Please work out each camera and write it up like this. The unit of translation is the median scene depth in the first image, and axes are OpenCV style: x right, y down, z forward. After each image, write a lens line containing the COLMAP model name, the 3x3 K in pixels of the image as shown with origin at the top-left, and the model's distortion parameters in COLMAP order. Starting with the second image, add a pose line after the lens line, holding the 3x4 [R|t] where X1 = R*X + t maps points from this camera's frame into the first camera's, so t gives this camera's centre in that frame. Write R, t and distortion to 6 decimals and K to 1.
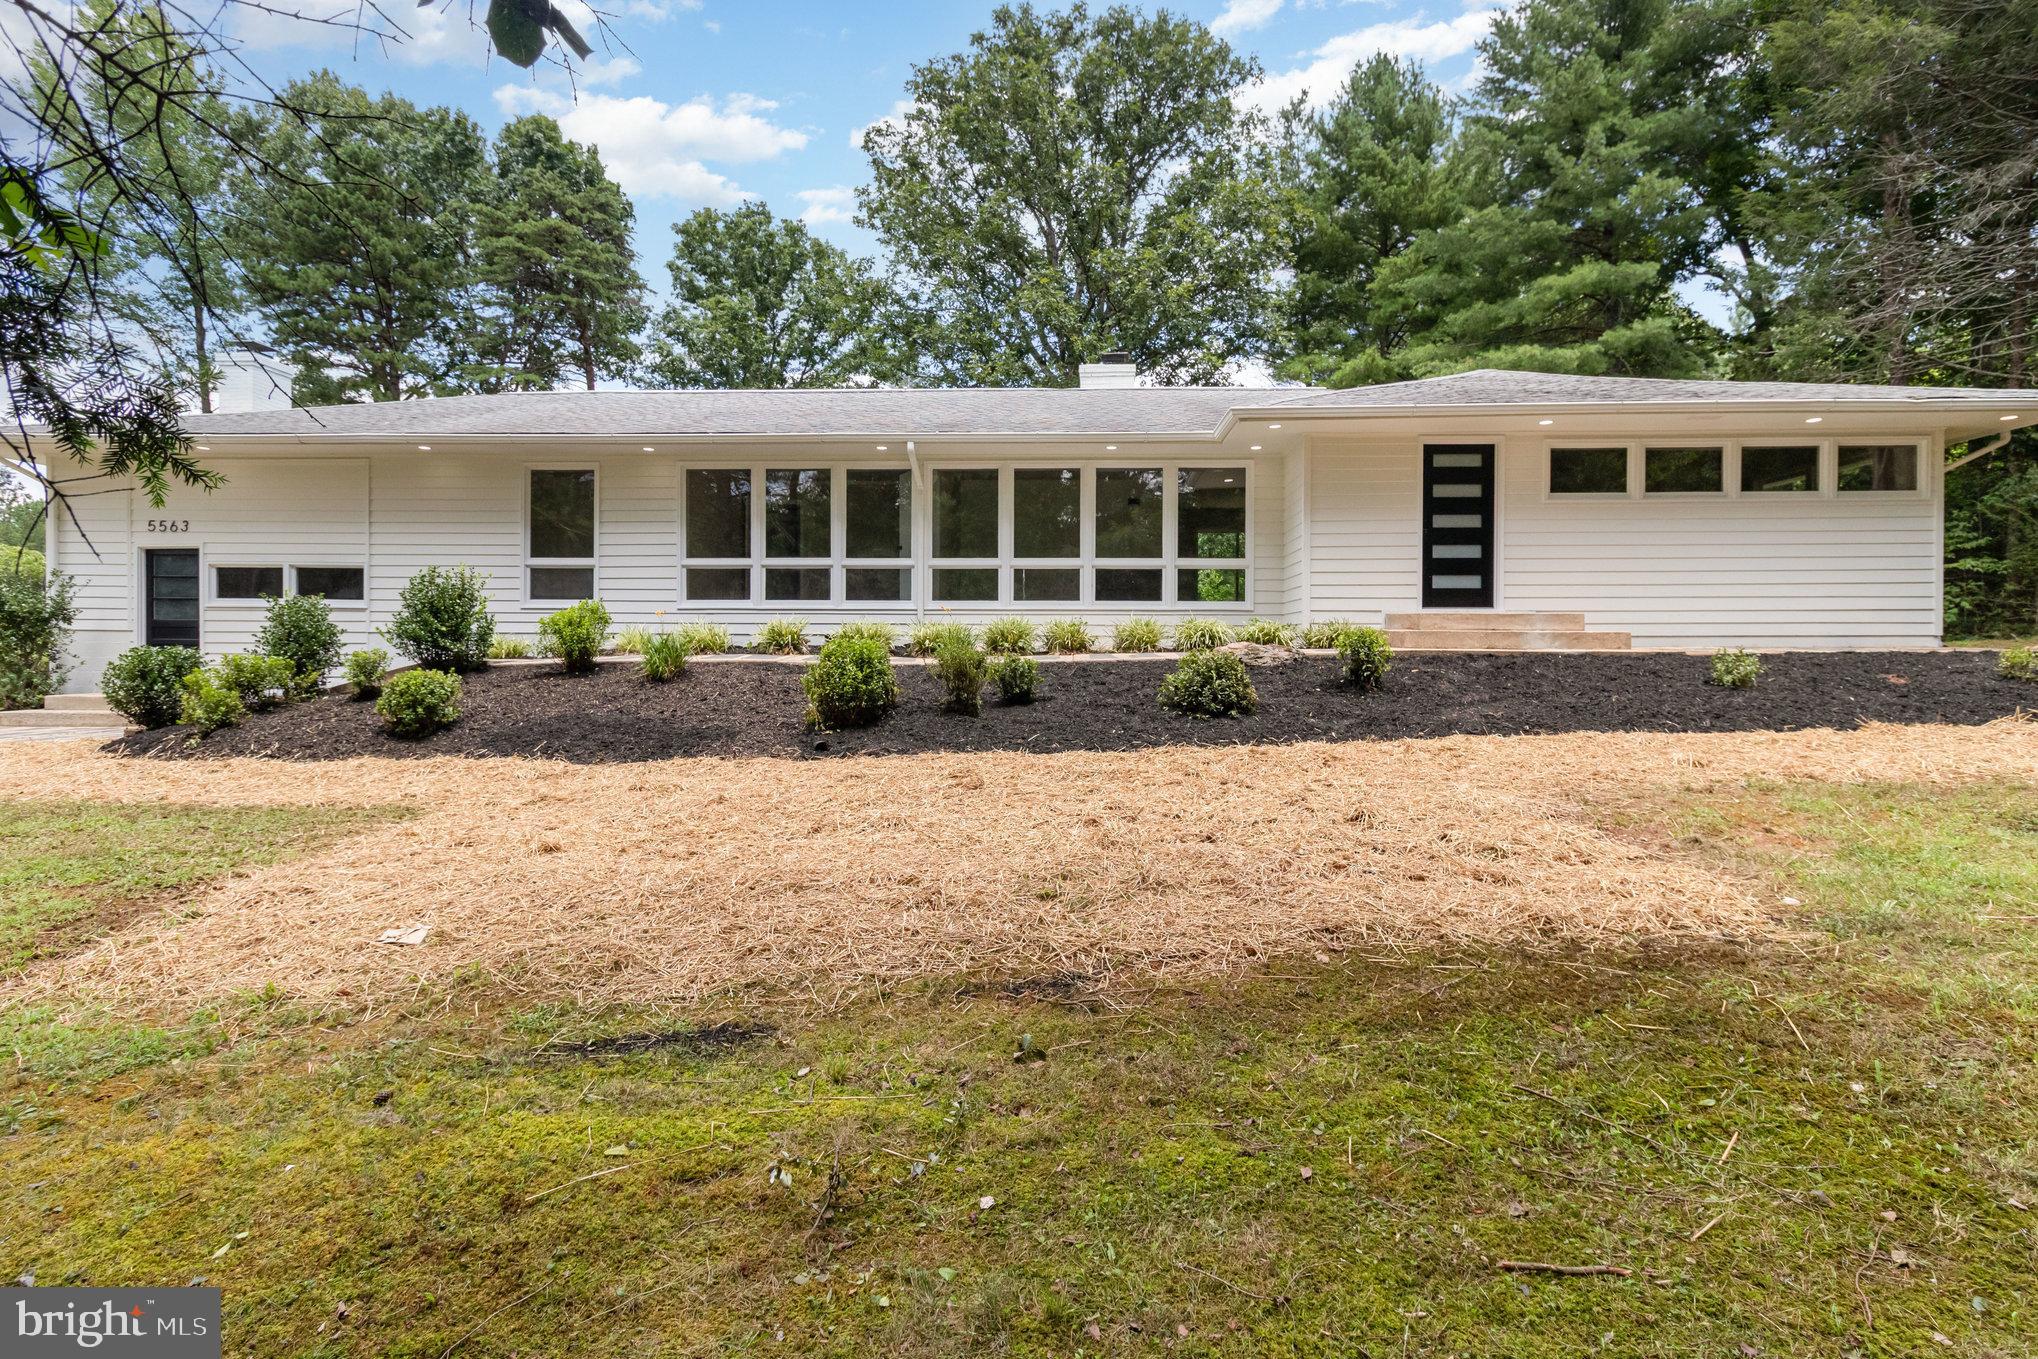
lens RADIAL K [[954.6, 0, 1022.9], [0, 954.6, 657.3], [0, 0, 1]] dist [0.001674, 0.000317]
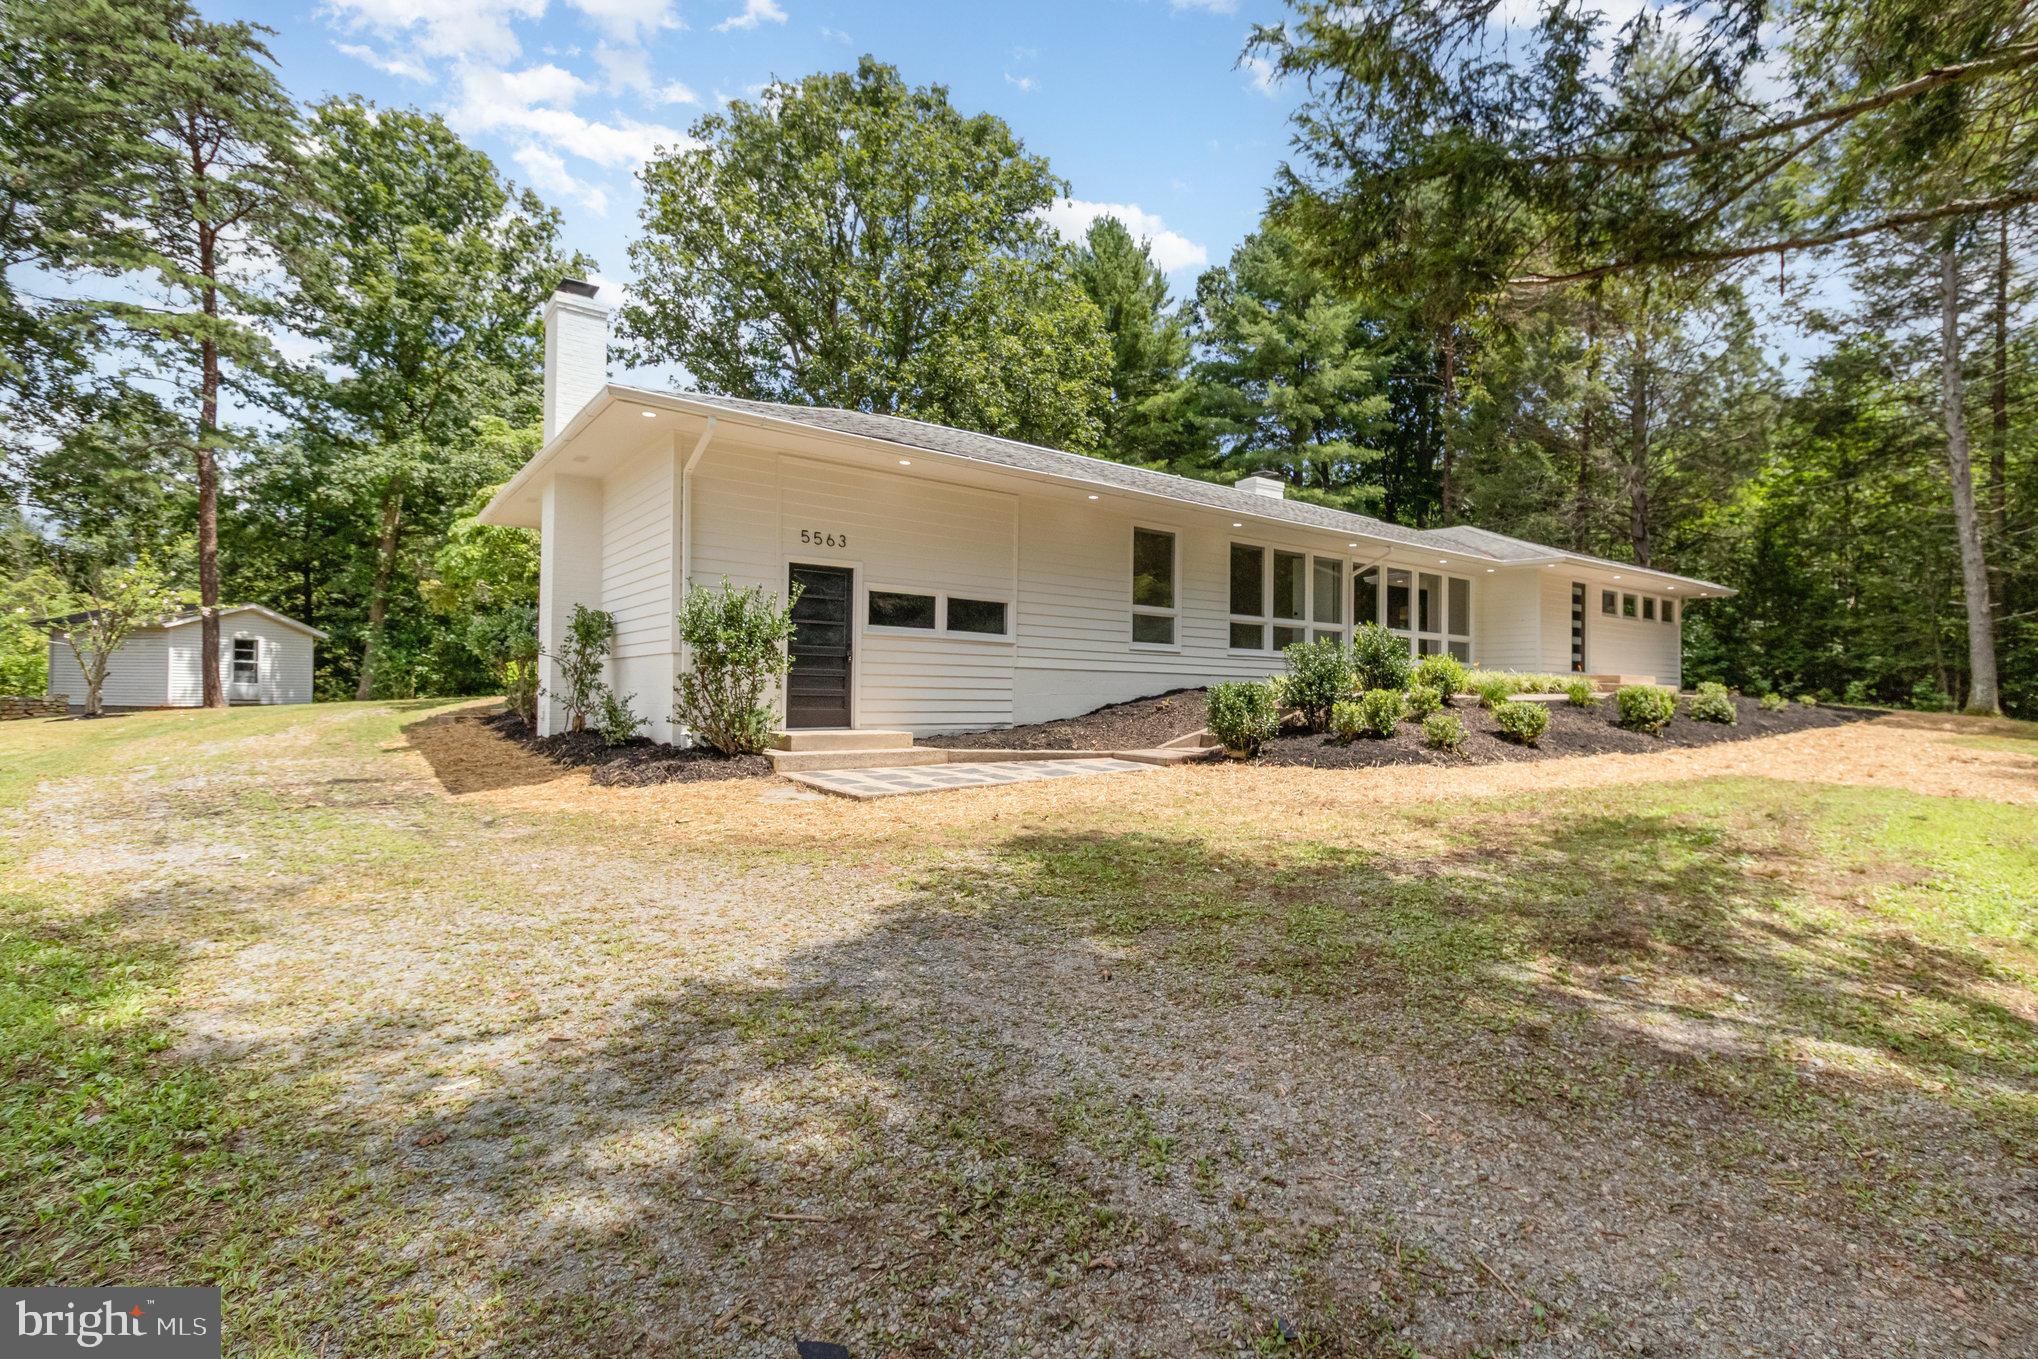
lens RADIAL K [[954.6, 0, 1022.9], [0, 954.6, 657.3], [0, 0, 1]] dist [0.001674, 0.000317]
pose [[0.801045, 0.034630, 0.597602, -1.295703], [-0.023147, 0.999371, -0.026884, -0.008782], [-0.598157, 0.007703, 0.801342, 0.170145]]
